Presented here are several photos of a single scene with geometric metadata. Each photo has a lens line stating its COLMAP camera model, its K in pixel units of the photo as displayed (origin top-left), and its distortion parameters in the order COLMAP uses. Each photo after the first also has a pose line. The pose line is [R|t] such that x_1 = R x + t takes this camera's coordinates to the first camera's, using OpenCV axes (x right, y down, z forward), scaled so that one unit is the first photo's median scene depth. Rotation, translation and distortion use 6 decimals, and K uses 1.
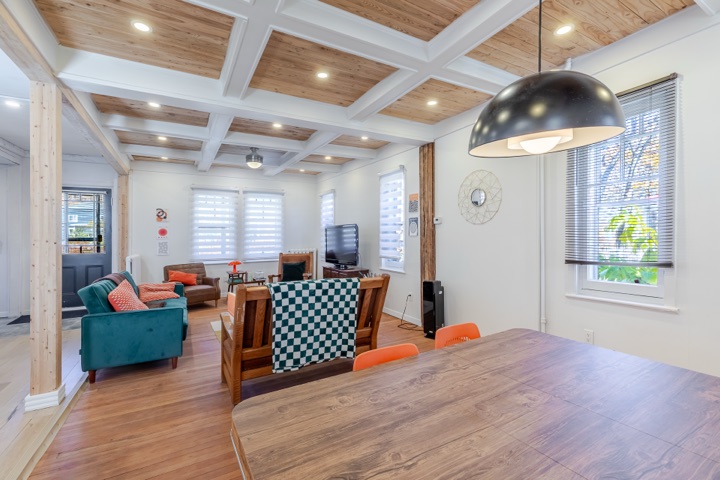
lens RADIAL K [[328.2, 0, 365.8], [0, 328.2, 238.1], [0, 0, 1]] dist [0.024568, 0.000238]
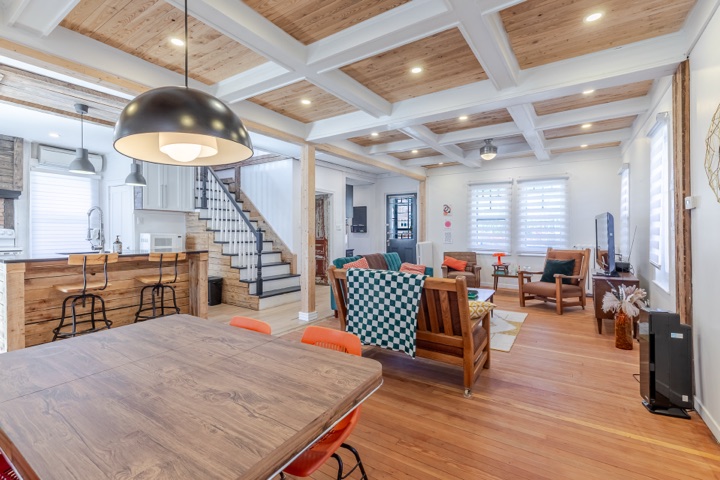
lens RADIAL K [[328.2, 0, 365.8], [0, 328.2, 238.1], [0, 0, 1]] dist [0.024568, 0.000238]
pose [[0.454011, 0.037240, -0.890217, 0.469098], [-0.008133, 0.999258, 0.037654, -0.014264], [0.890959, -0.009855, 0.453977, 0.267526]]
